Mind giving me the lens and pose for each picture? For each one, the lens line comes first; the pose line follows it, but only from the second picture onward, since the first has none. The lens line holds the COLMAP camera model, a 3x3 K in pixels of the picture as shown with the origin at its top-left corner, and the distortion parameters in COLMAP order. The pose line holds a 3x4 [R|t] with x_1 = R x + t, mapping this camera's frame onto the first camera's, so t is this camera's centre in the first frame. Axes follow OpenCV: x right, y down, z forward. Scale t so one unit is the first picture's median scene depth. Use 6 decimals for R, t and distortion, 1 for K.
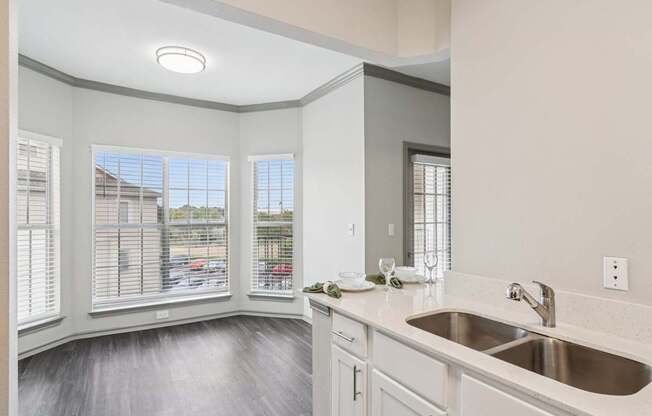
lens RADIAL K [[355.7, 0, 328.3], [0, 355.7, 208.7], [0, 0, 1]] dist [-0.021052, 0.001512]
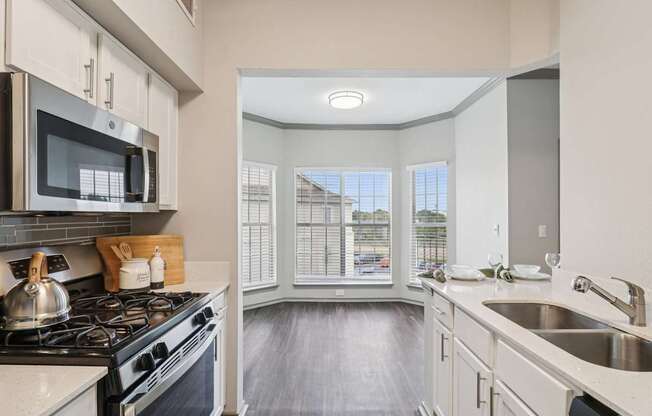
lens RADIAL K [[355.7, 0, 325.3], [0, 355.7, 212.0], [0, 0, 1]] dist [-0.021052, 0.001512]
pose [[0.840414, -0.008989, -0.541871, 0.230993], [0.006707, 0.999958, -0.006186, 0.009388], [0.541904, 0.001565, 0.840439, -0.159117]]
